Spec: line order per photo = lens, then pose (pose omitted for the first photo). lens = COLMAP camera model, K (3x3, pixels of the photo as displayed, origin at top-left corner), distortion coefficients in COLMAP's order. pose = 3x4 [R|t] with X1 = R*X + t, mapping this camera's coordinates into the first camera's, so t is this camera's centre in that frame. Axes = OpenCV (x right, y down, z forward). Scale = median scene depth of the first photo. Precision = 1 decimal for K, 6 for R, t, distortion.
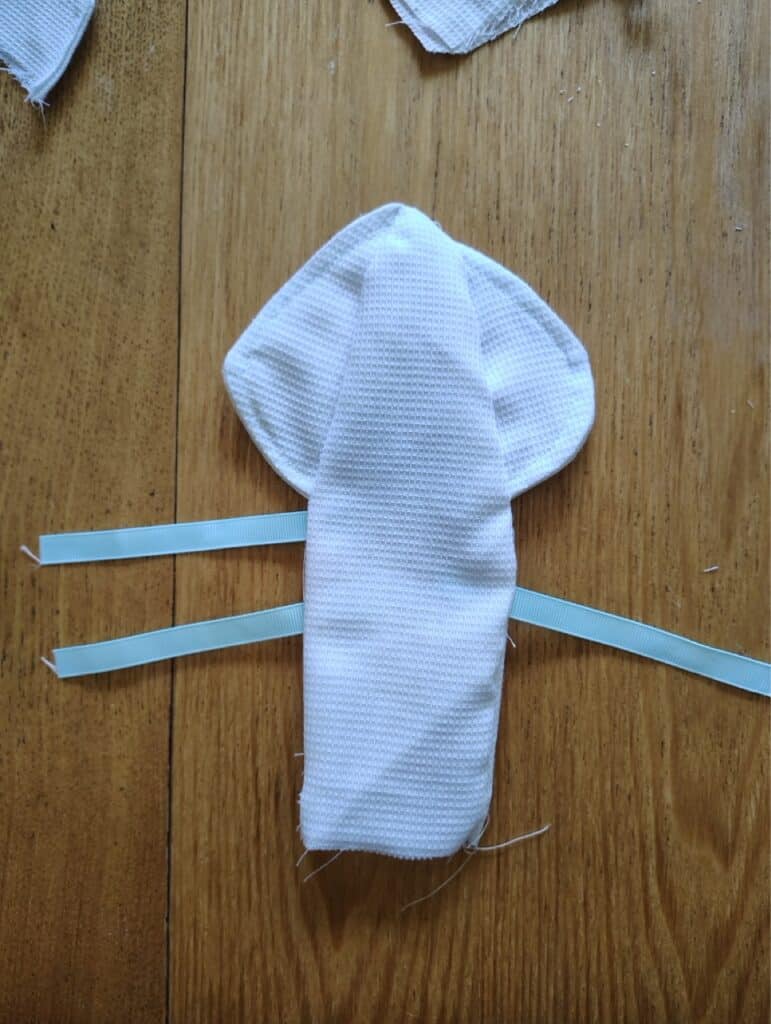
lens RADIAL K [[701.8, 0, 385.5], [0, 701.8, 512.0], [0, 0, 1]] dist [-0.018938, -0.005299]
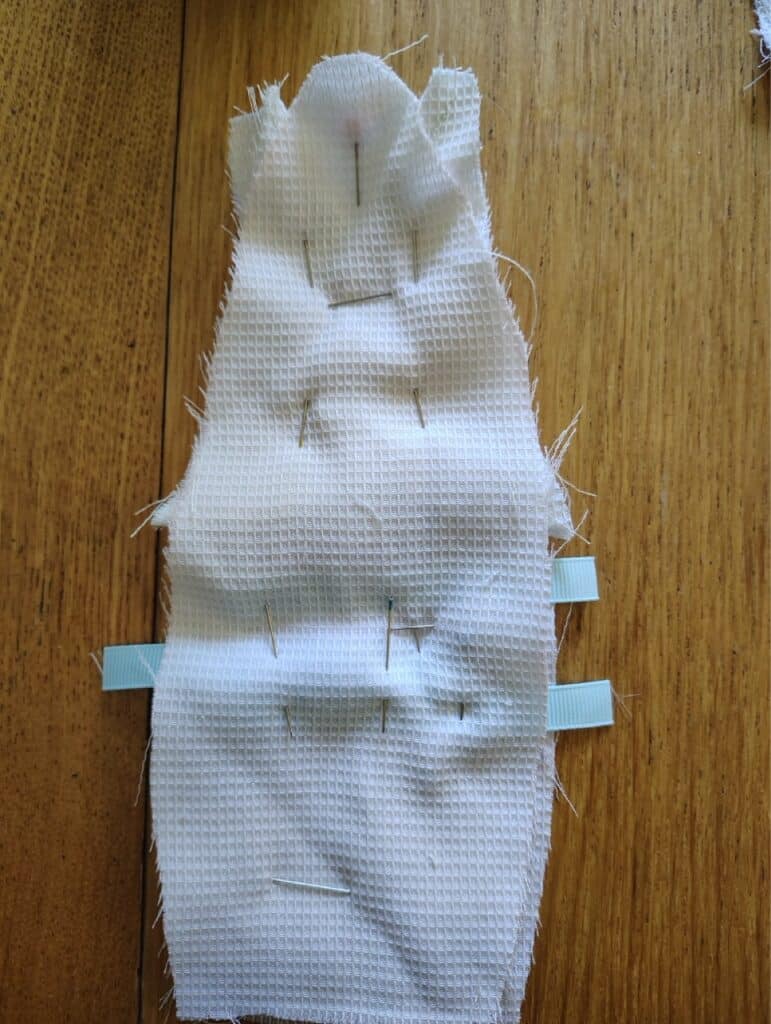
lens RADIAL K [[701.8, 0, 385.5], [0, 701.8, 512.0], [0, 0, 1]] dist [-0.018938, -0.005299]
pose [[0.992523, 0.004830, -0.121962, 0.000300], [0.012661, 0.989753, 0.142229, 0.040644], [0.121399, -0.142710, 0.982291, 0.318565]]
